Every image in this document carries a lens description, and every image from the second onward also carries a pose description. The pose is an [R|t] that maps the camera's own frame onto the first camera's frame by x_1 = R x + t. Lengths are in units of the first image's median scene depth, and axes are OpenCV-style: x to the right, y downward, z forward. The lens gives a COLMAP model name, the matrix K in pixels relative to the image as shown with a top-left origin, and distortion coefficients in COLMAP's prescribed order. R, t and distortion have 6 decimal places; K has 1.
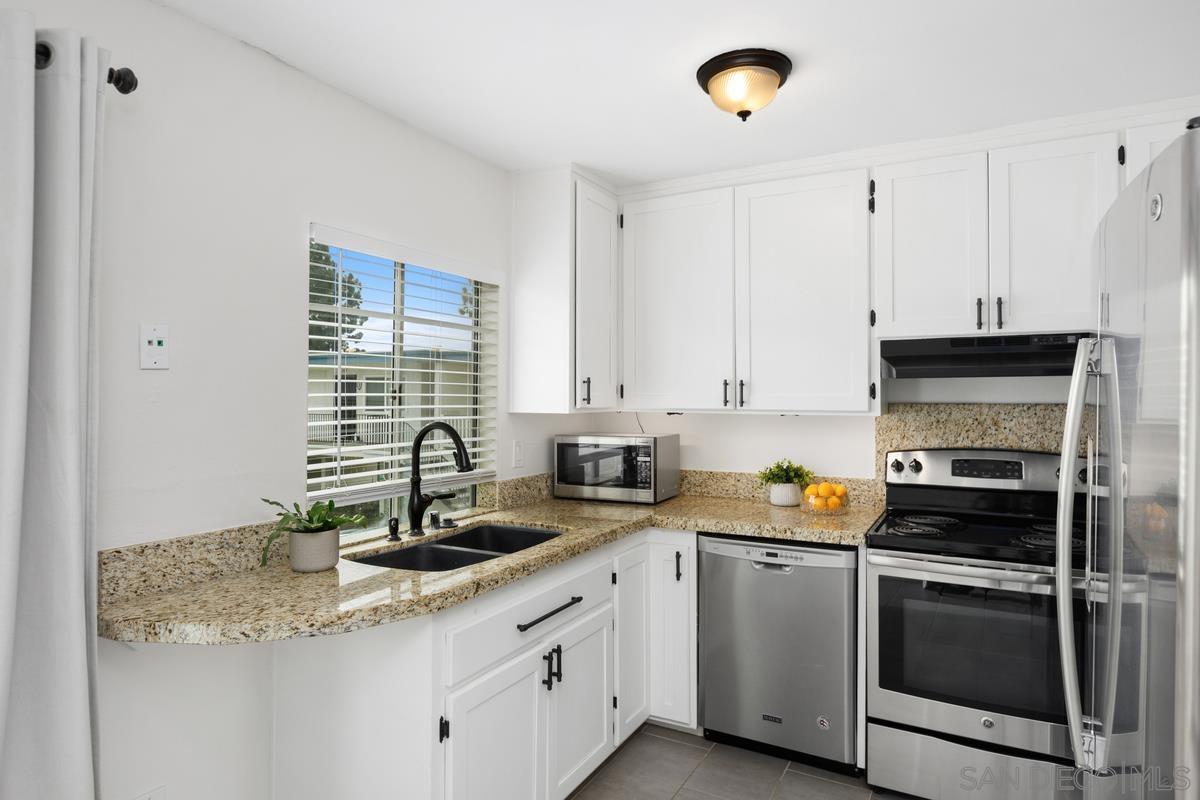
lens RADIAL K [[697.8, 0, 600.1], [0, 697.8, 391.3], [0, 0, 1]] dist [-0.001406, 0.002489]
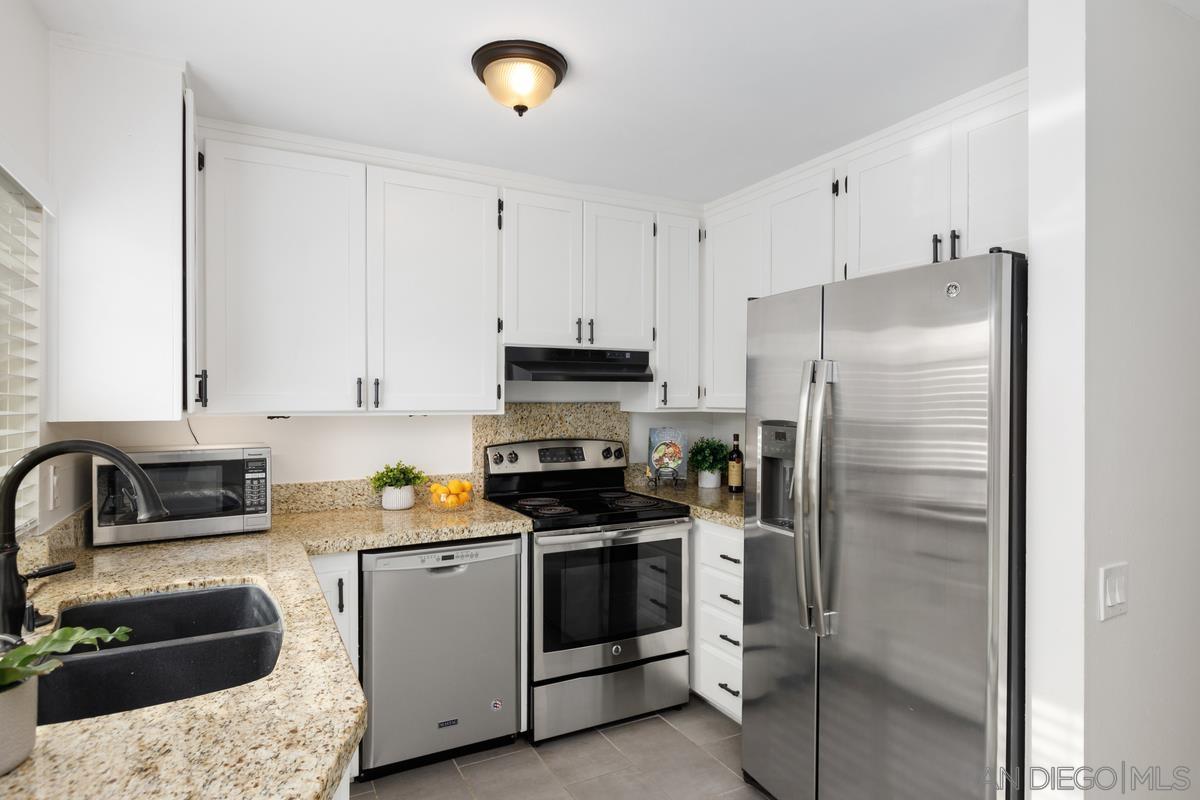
lens RADIAL K [[656.8, 0, 600.5], [0, 656.8, 403.6], [0, 0, 1]] dist [0.006193, -0.000534]
pose [[0.542179, -0.007658, 0.840228, -0.397337], [-0.008084, 0.999865, 0.014329, 0.002075], [-0.840224, -0.014561, 0.542044, 0.307462]]
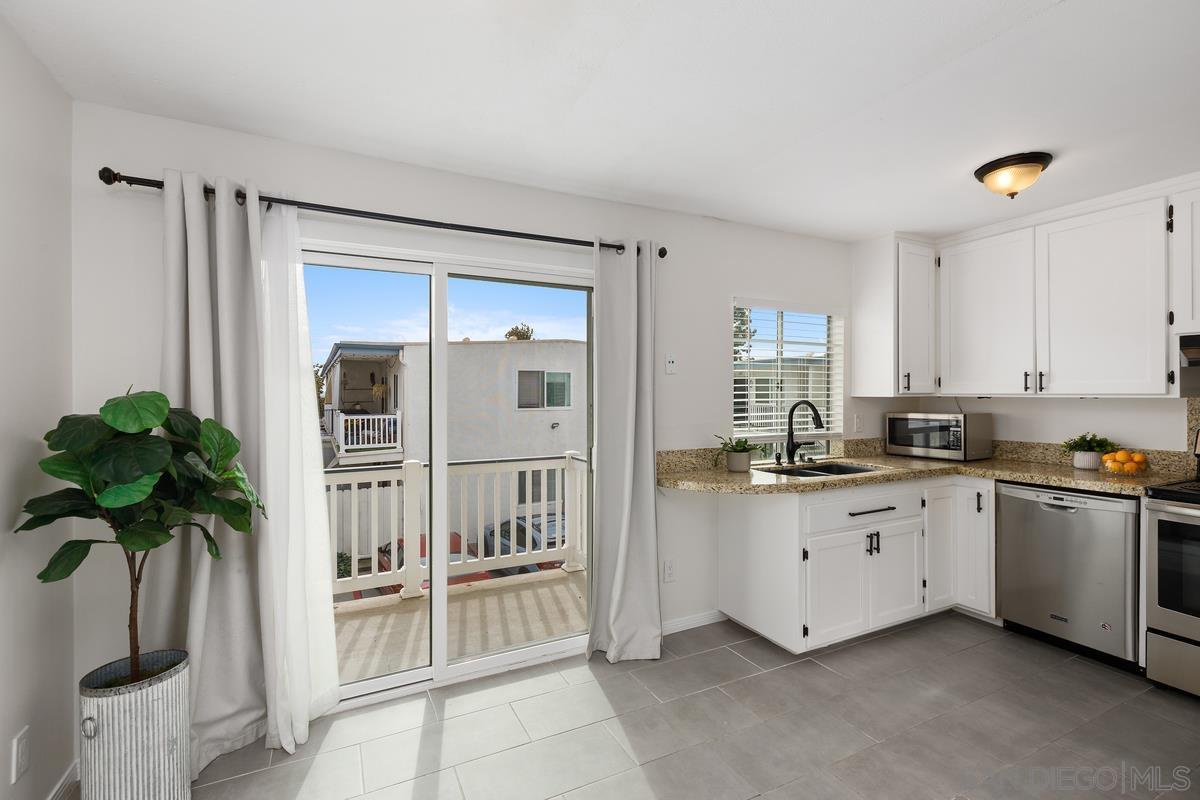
lens RADIAL K [[548.7, 0, 599.2], [0, 548.7, 396.8], [0, 0, 1]] dist [0.007733, -0.001257]
pose [[0.826244, -0.002037, -0.563309, 0.107206], [0.009966, 0.999890, 0.011003, 0.013081], [0.563224, -0.014705, 0.826173, -0.378975]]
